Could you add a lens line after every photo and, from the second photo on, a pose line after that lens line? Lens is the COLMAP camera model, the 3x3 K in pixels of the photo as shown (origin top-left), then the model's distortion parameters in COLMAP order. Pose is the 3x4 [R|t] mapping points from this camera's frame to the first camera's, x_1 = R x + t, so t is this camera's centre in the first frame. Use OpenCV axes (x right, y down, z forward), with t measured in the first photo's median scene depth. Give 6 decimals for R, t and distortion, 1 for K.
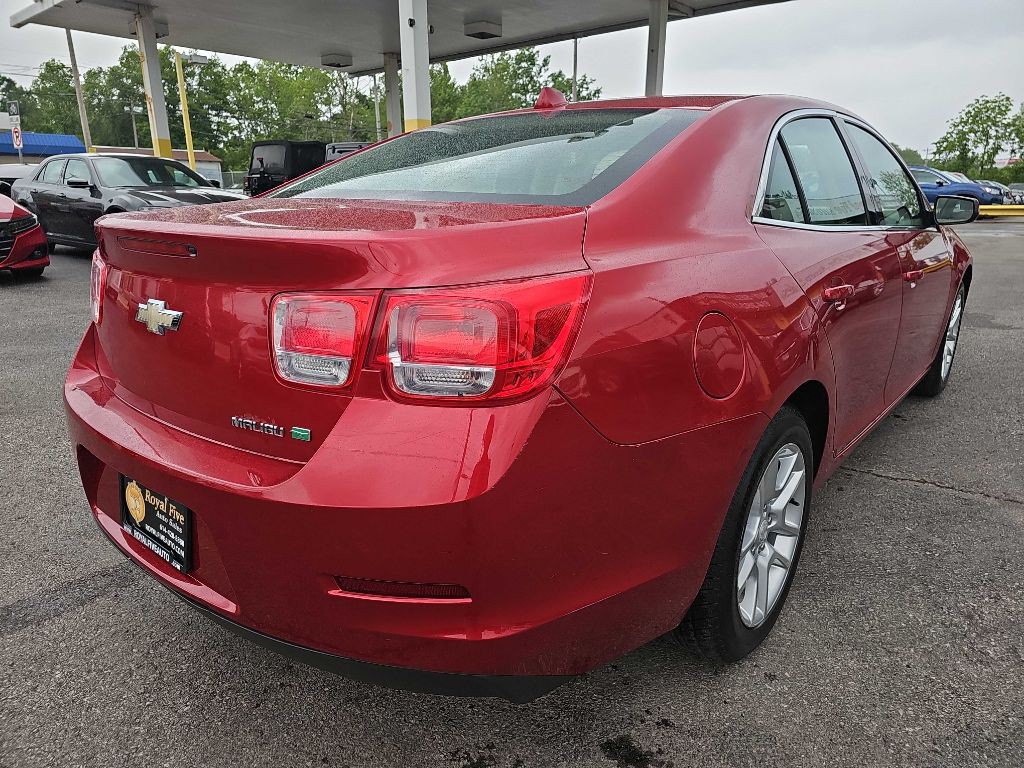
lens RADIAL K [[674.8, 0, 531.4], [0, 674.8, 382.0], [0, 0, 1]] dist [0.048895, -0.029530]
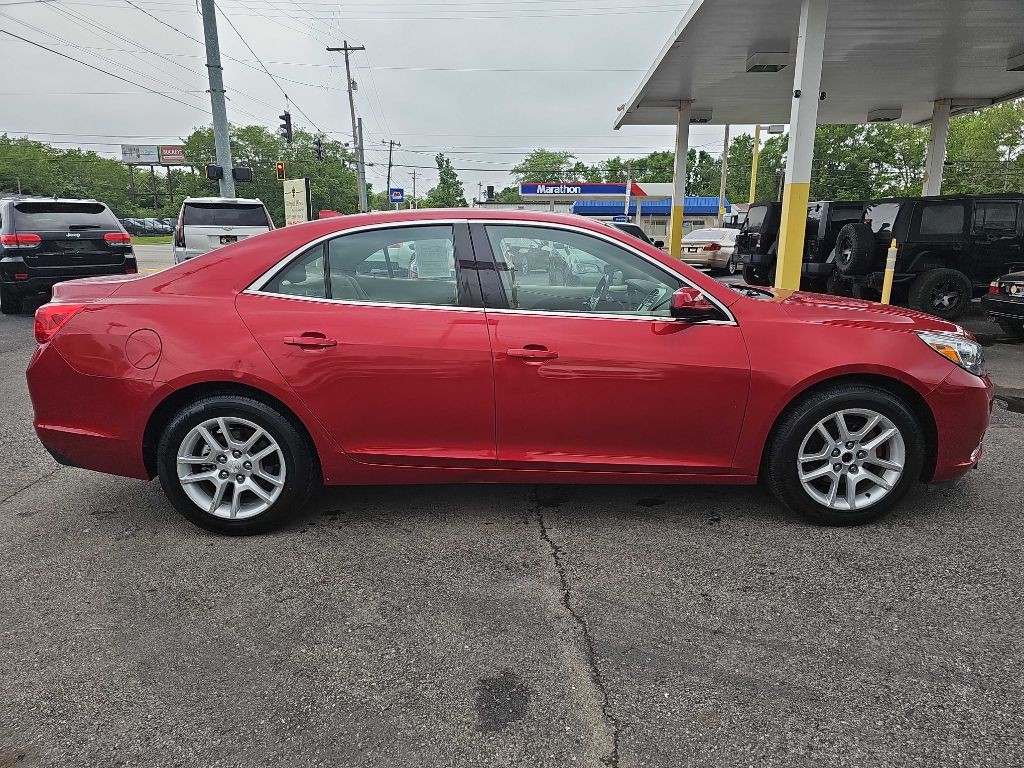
lens RADIAL K [[674.8, 0, 529.3], [0, 674.8, 384.8], [0, 0, 1]] dist [0.048895, -0.029530]
pose [[0.643545, 0.168669, -0.746592, 0.239434], [-0.216848, 0.975631, 0.033495, -0.023989], [0.734048, 0.140341, 0.664438, 0.042117]]
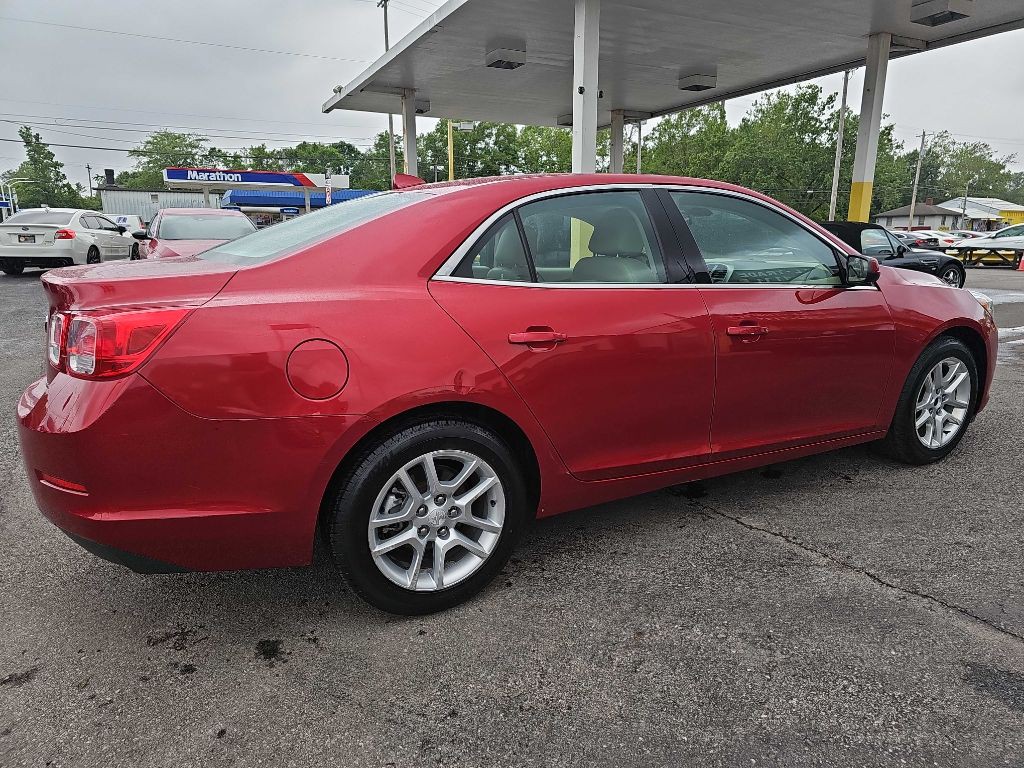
lens RADIAL K [[674.8, 0, 530.5], [0, 674.8, 380.1], [0, 0, 1]] dist [0.048895, -0.029530]
pose [[0.929765, 0.078961, -0.359587, 0.106731], [-0.101144, 0.993931, -0.043267, -0.000156], [0.353989, 0.076598, 0.932108, -0.015822]]
